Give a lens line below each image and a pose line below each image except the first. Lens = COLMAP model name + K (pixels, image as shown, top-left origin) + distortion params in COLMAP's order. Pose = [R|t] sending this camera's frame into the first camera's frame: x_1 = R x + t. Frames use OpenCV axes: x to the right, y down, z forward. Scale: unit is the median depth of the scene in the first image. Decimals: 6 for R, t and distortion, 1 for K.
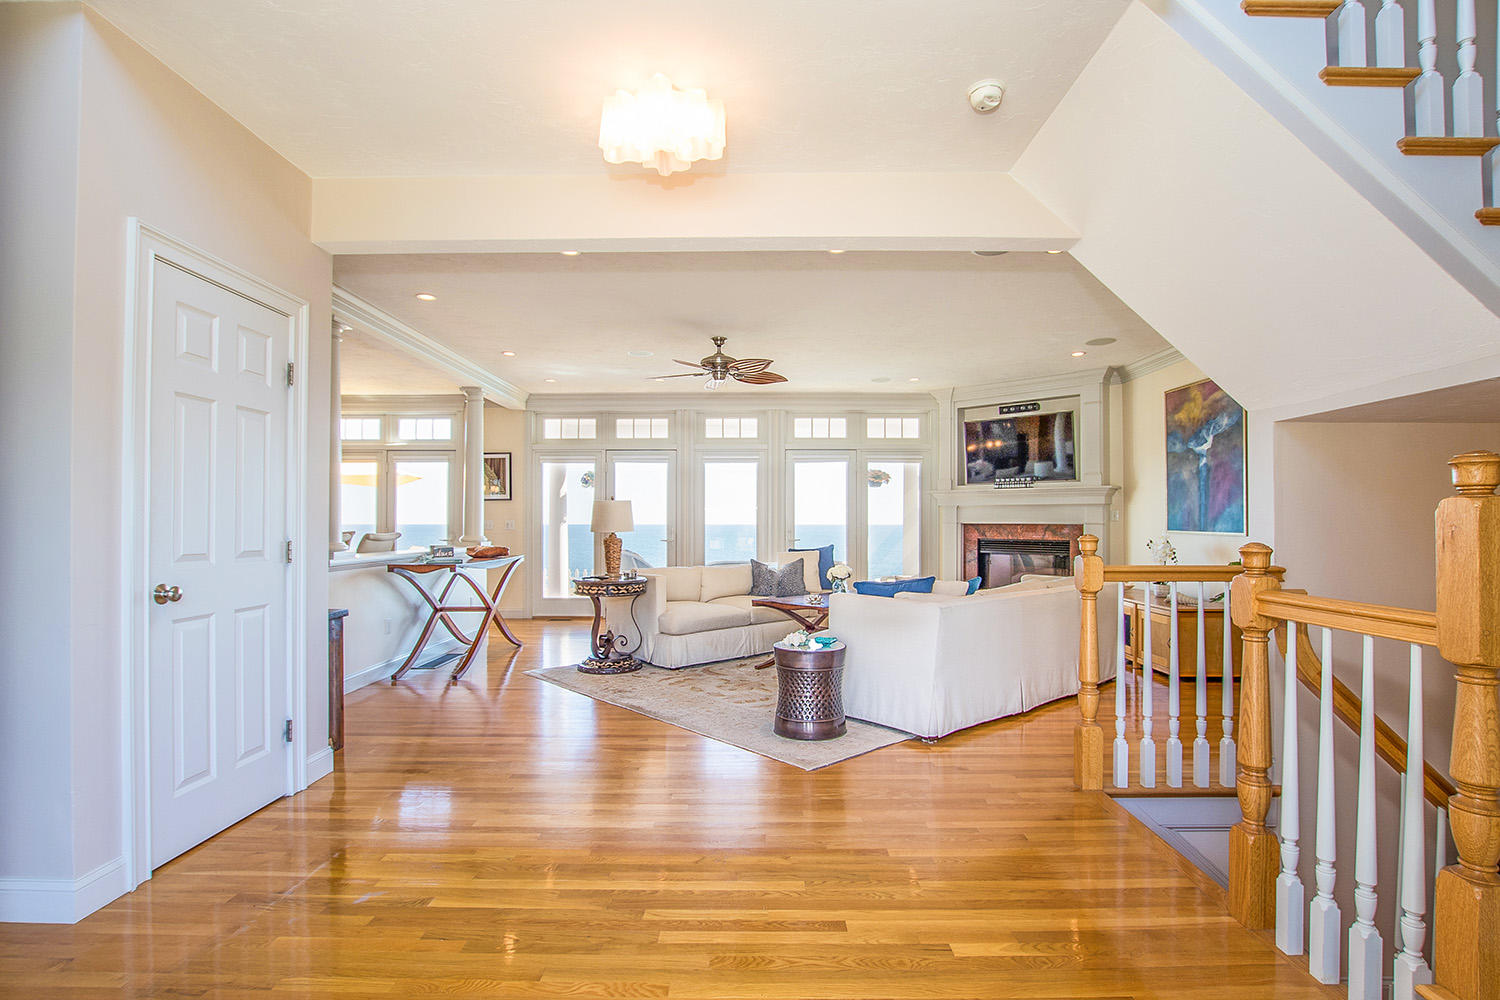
lens RADIAL K [[702.7, 0, 750.0], [0, 702.7, 500.0], [0, 0, 1]] dist [-0.001873, -0.000167]
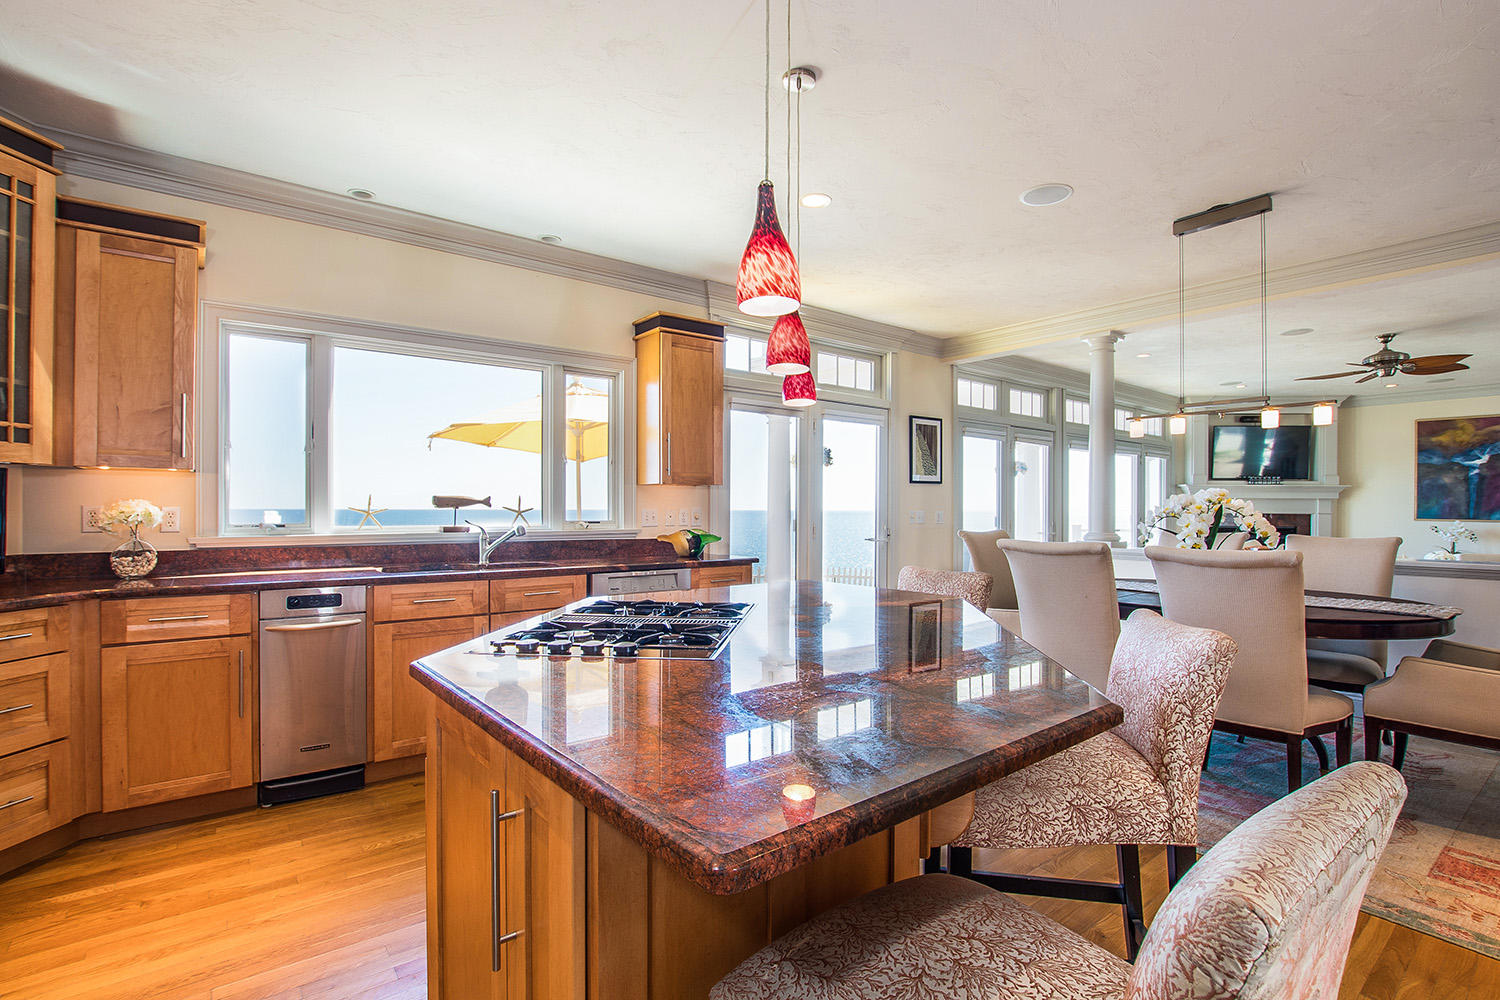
lens RADIAL K [[702.7, 0, 750.0], [0, 702.7, 500.0], [0, 0, 1]] dist [-0.001873, -0.000167]
pose [[0.779027, 0.008858, 0.626928, -1.359937], [-0.023847, 0.999595, 0.015509, 0.016322], [-0.626537, -0.027032, 0.778923, 0.752763]]
